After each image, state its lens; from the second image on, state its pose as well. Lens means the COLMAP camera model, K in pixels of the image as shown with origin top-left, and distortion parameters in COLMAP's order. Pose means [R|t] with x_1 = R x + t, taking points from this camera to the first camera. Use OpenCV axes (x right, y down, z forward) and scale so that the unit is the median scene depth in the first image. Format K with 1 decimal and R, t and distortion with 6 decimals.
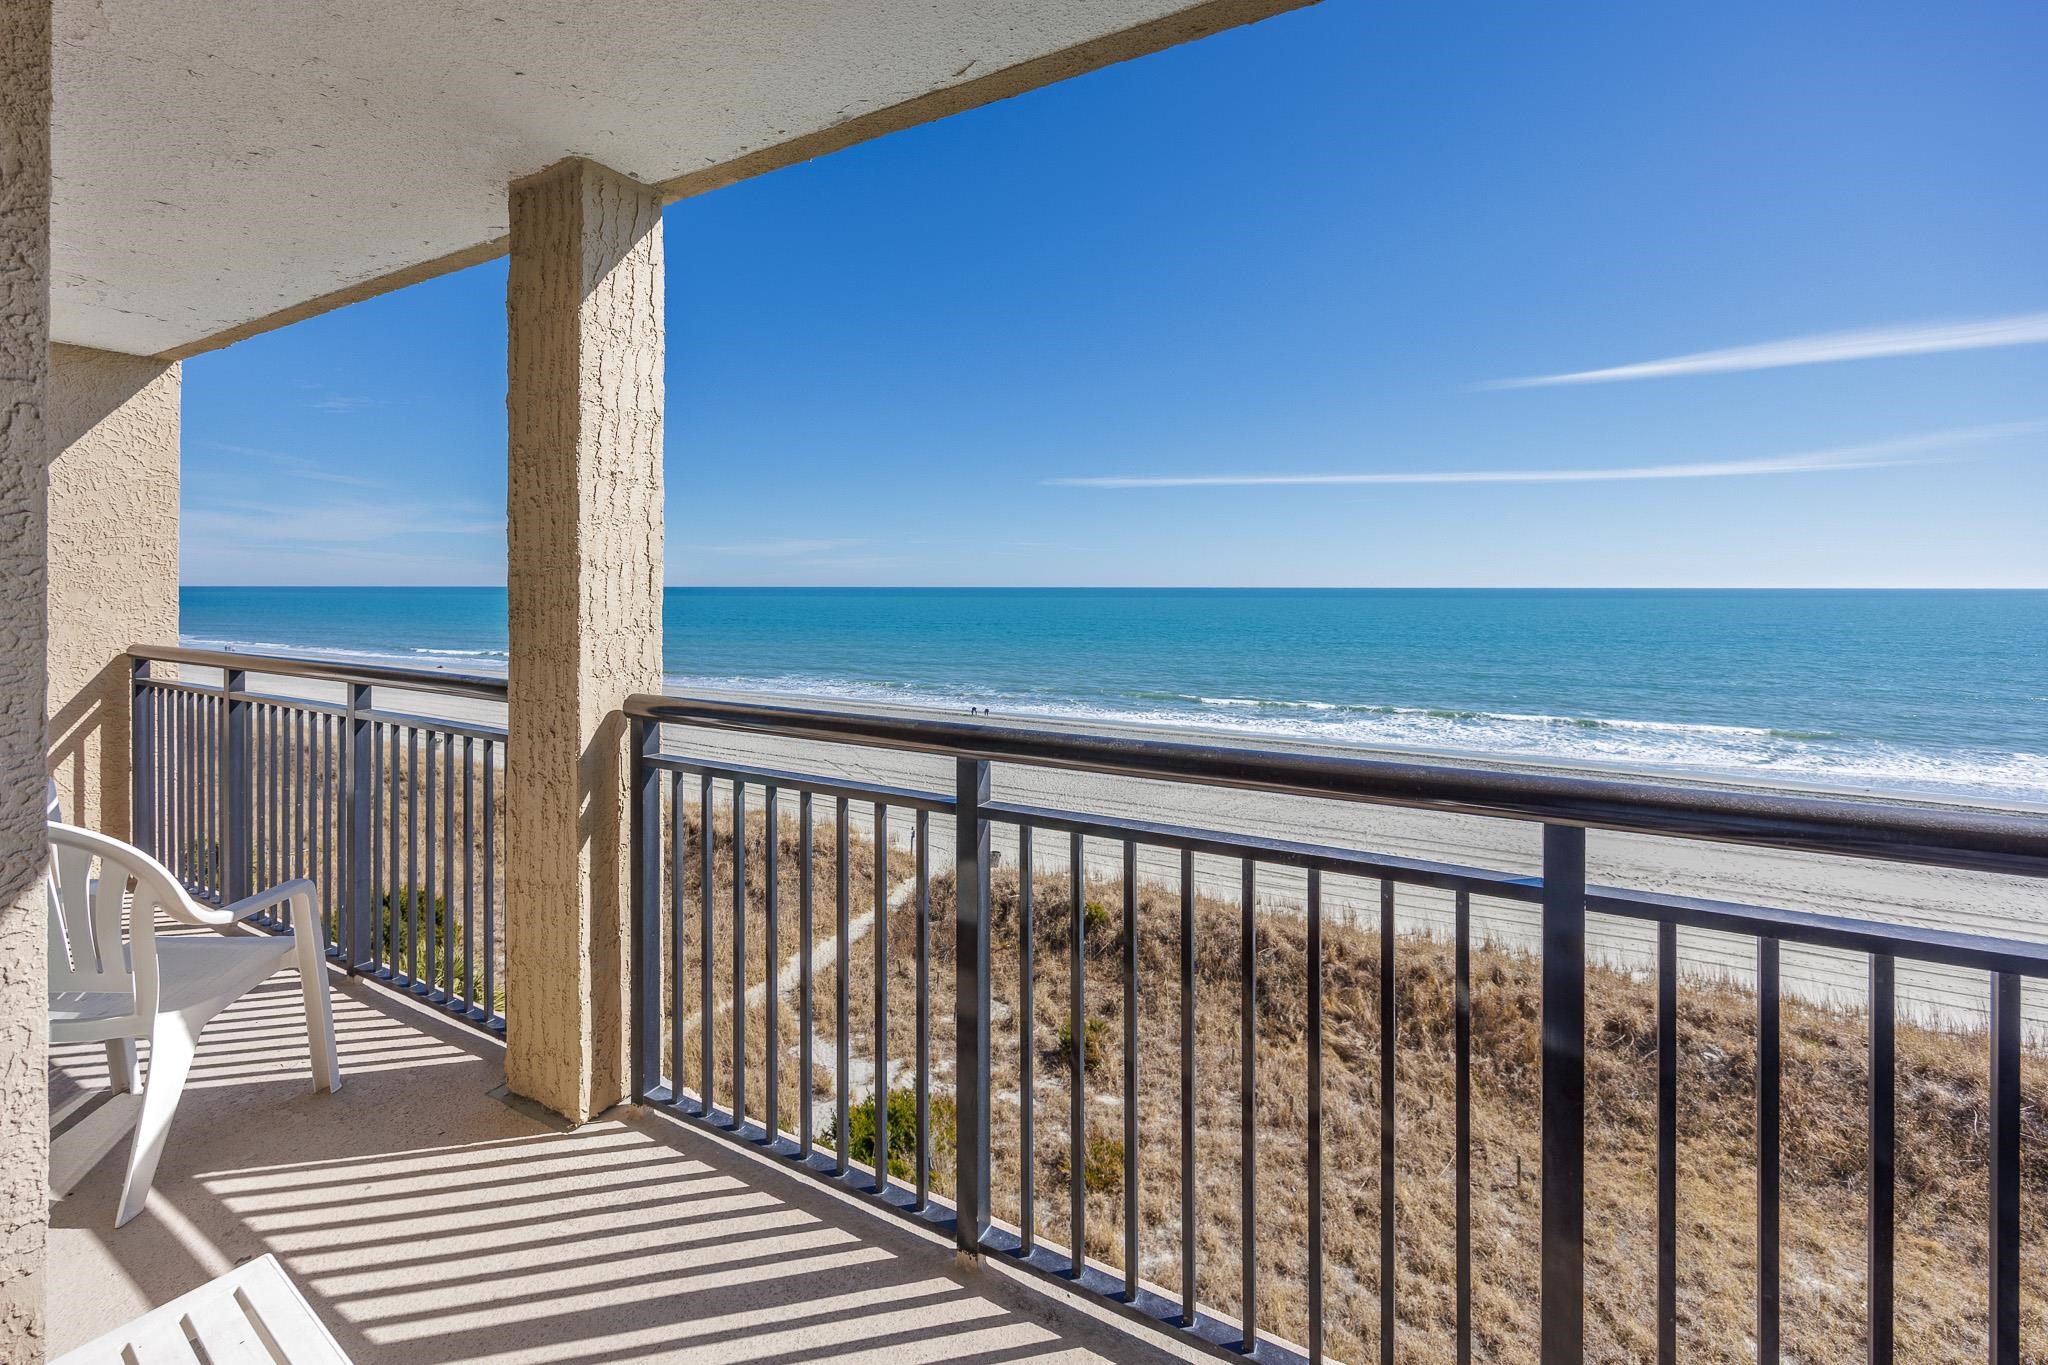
lens RADIAL K [[823.2, 0, 1036.6], [0, 823.2, 597.0], [0, 0, 1]] dist [-0.009035, 0.000829]
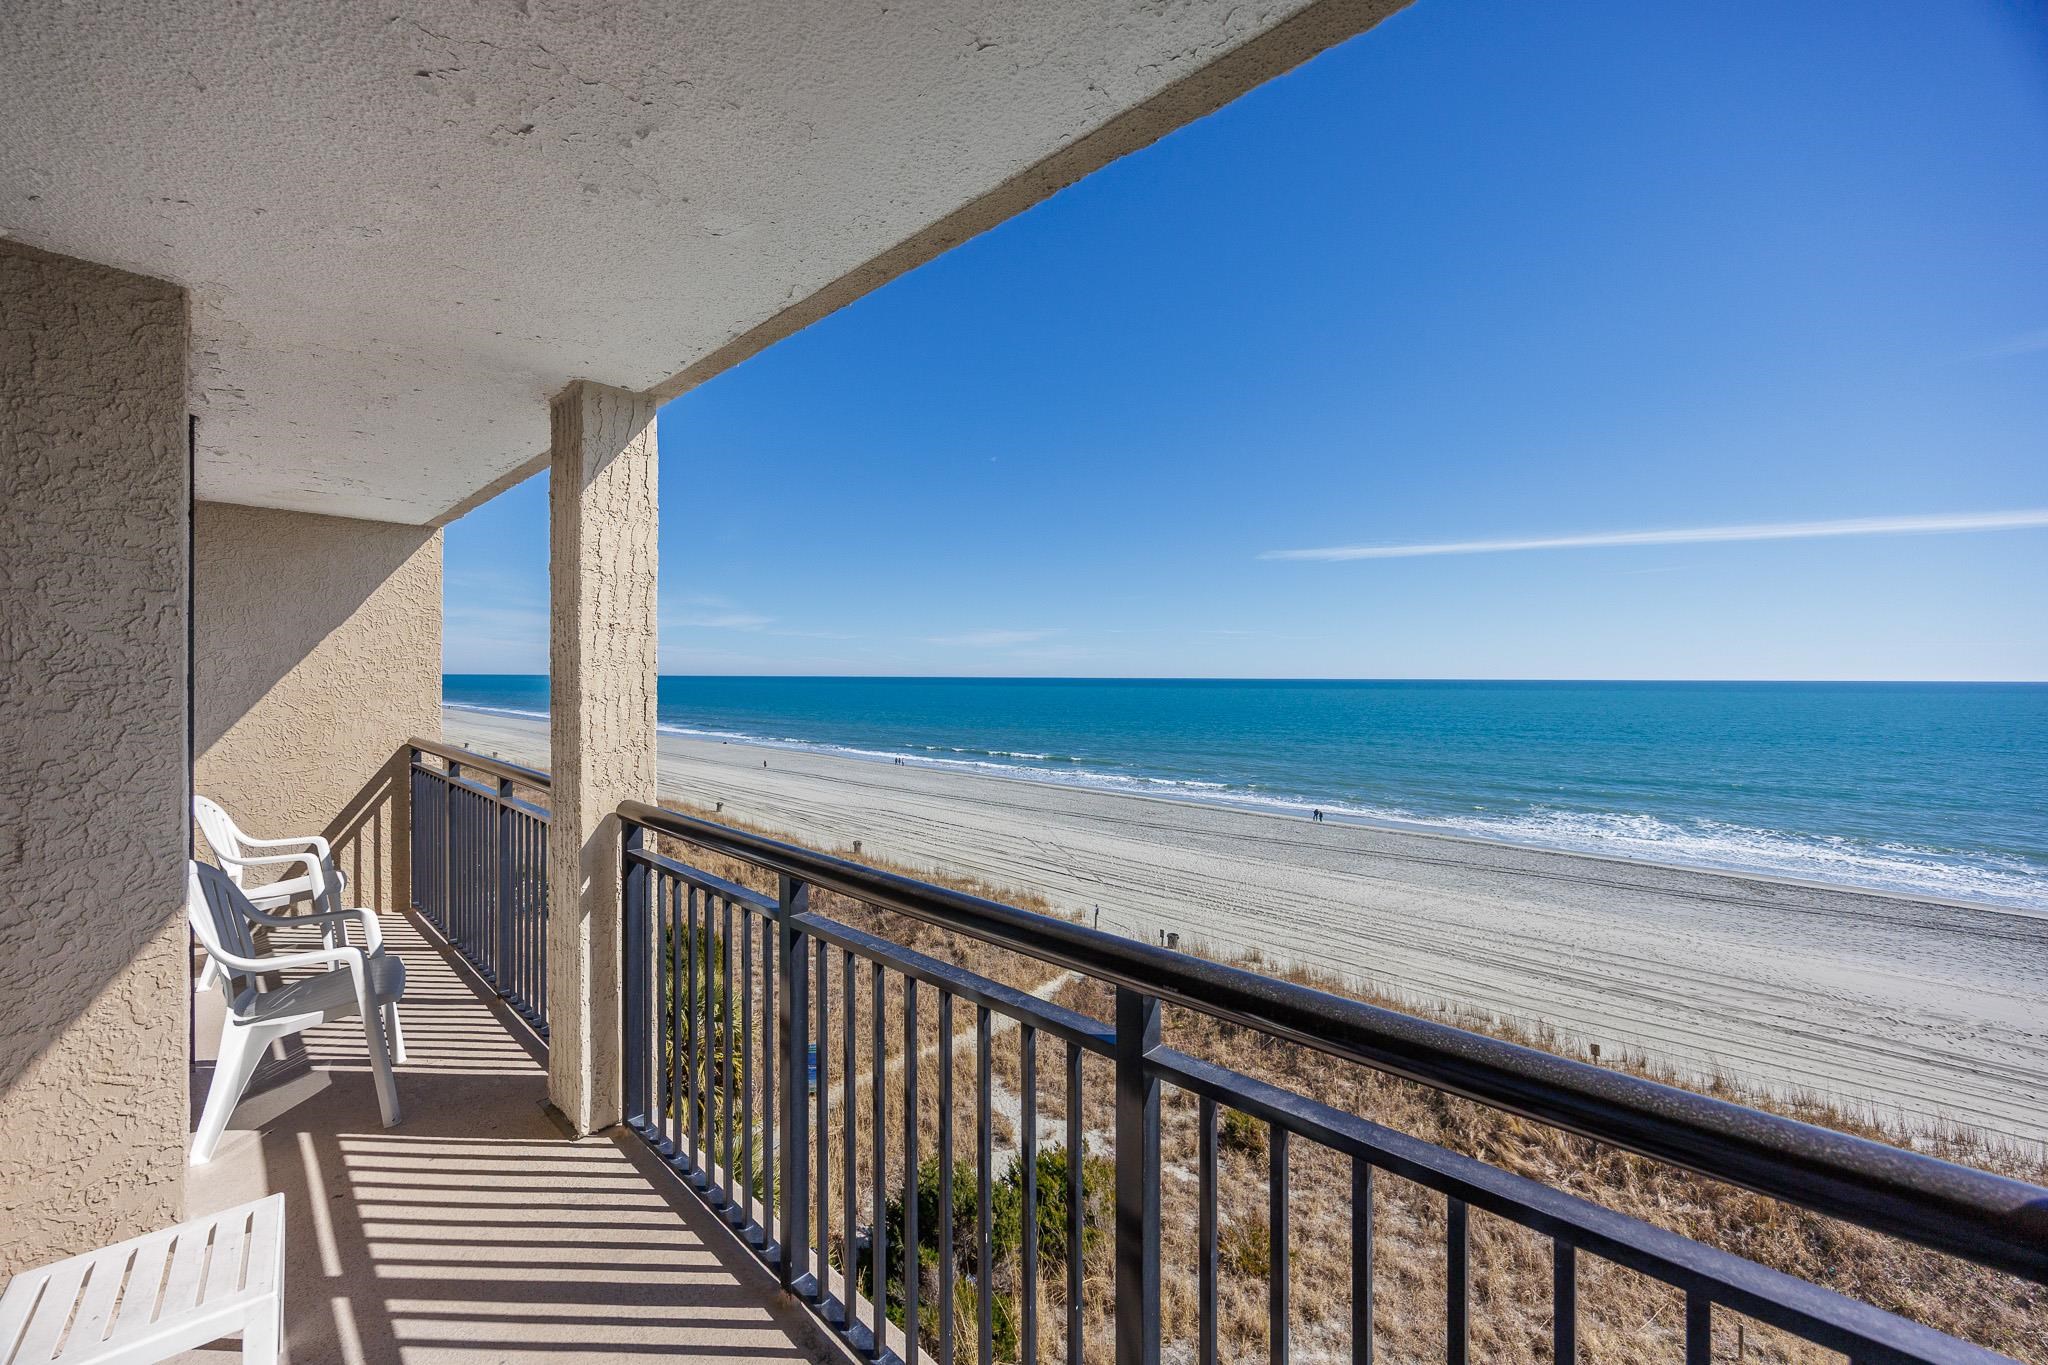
lens RADIAL K [[823.2, 0, 1017.8], [0, 823.2, 682.9], [0, 0, 1]] dist [-0.009035, 0.000829]
pose [[0.957386, 0.002322, -0.288801, 0.444074], [-0.002192, 0.999997, 0.000775, -0.063669], [0.288802, -0.000109, 0.957389, -0.028052]]
